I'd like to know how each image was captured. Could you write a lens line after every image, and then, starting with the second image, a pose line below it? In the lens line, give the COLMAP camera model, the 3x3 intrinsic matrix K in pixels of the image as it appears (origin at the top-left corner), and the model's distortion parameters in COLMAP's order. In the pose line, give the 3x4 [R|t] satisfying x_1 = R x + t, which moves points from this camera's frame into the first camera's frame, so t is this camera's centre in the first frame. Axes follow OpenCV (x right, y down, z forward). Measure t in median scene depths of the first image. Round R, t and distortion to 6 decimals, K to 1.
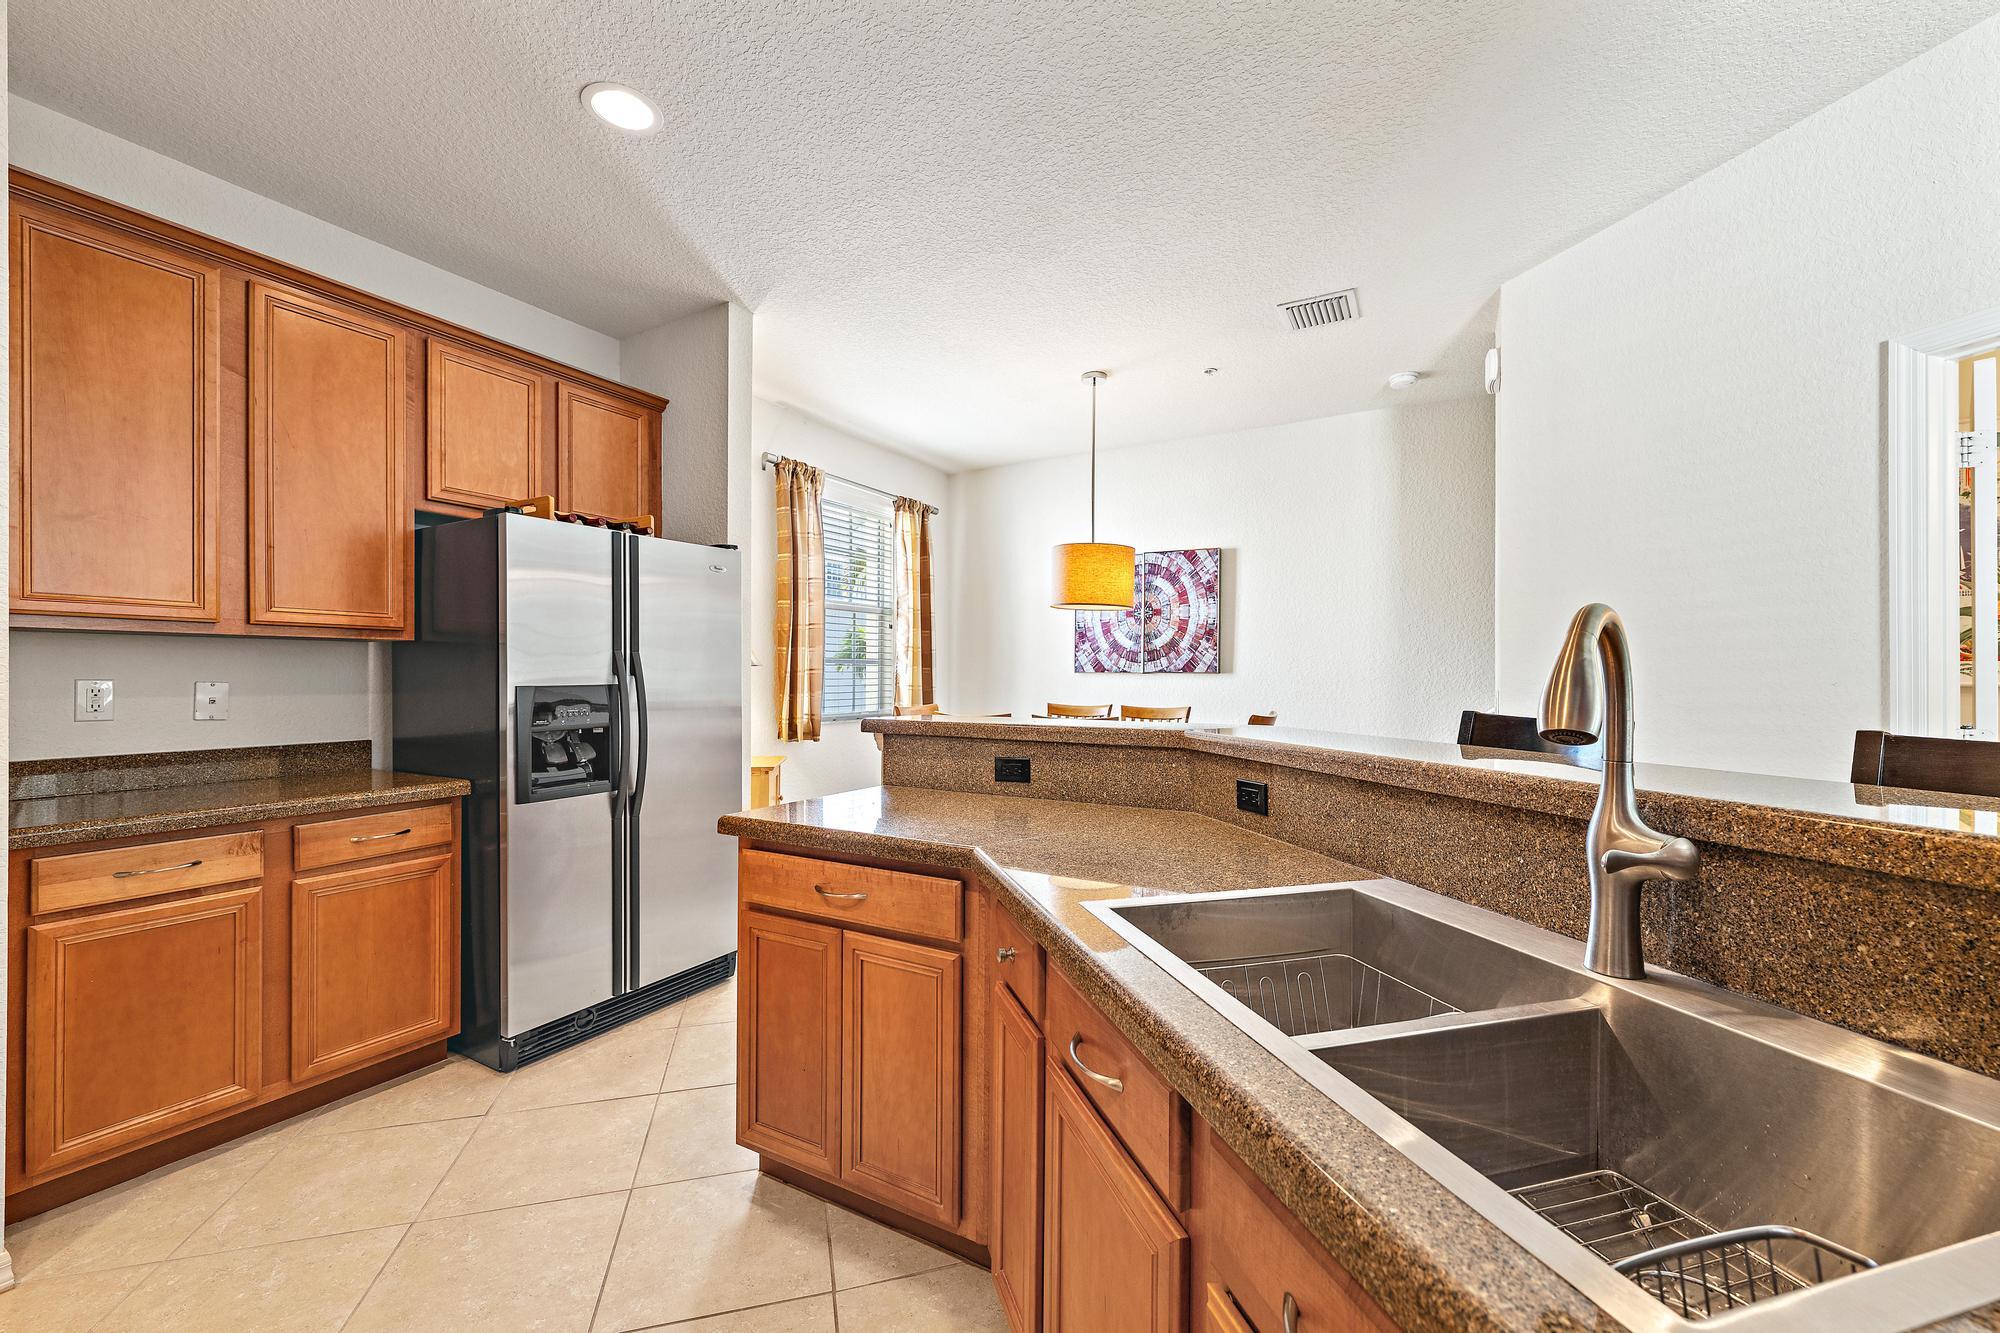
lens RADIAL K [[785.7, 0, 1012.5], [0, 785.7, 680.0], [0, 0, 1]] dist [0.000324, 0.000434]
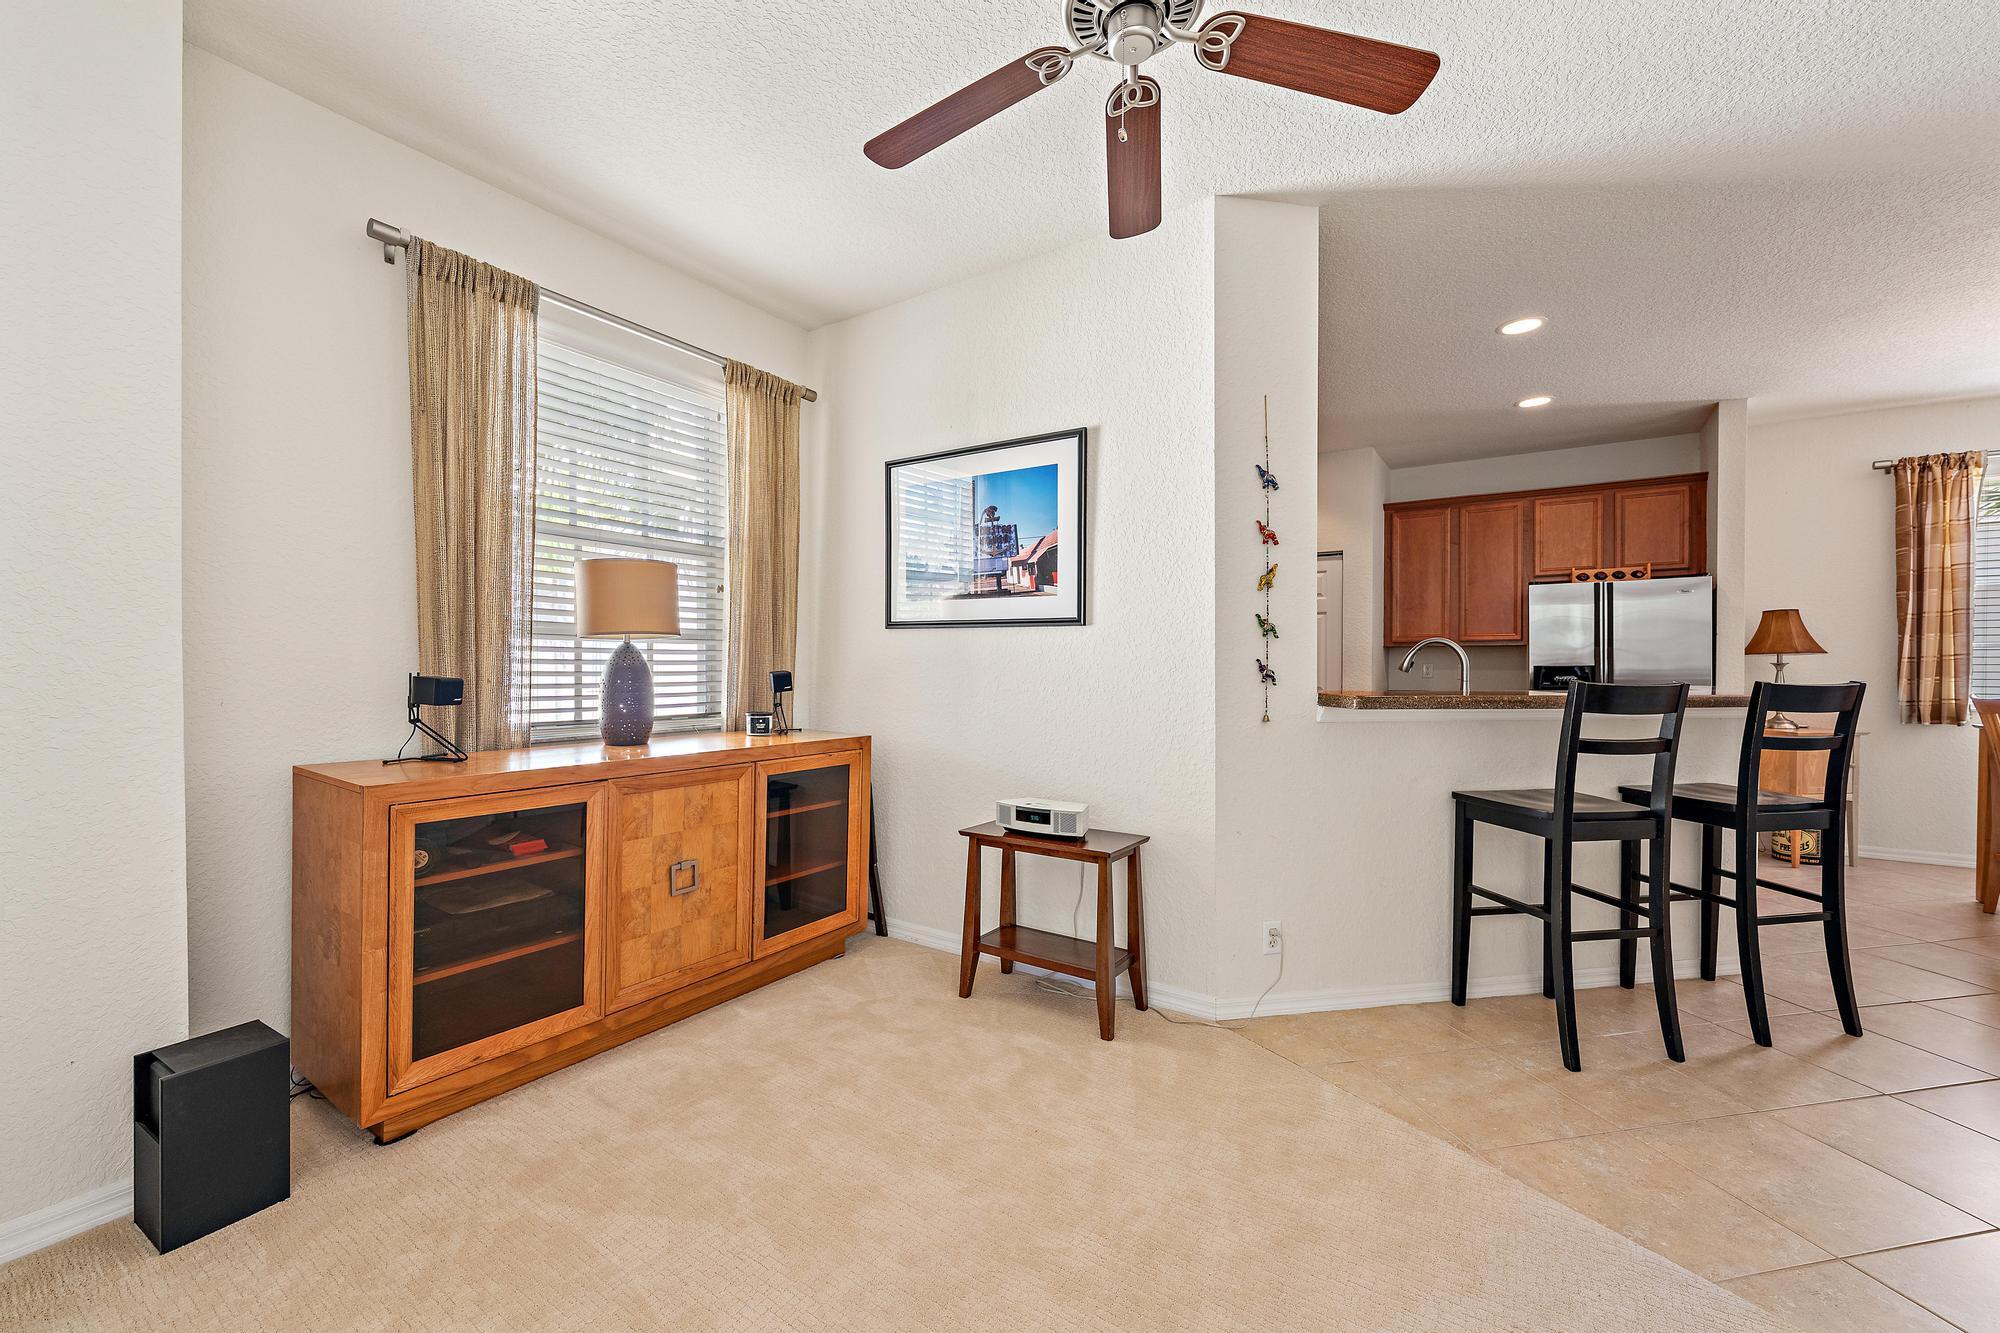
lens RADIAL K [[785.7, 0, 1011.4], [0, 785.7, 667.7], [0, 0, 1]] dist [0.000324, 0.000434]
pose [[-0.078203, 0.008189, -0.996904, 0.763645], [-0.004880, 0.999951, 0.008597, 0.000484], [0.996926, 0.005537, -0.078159, -0.115943]]
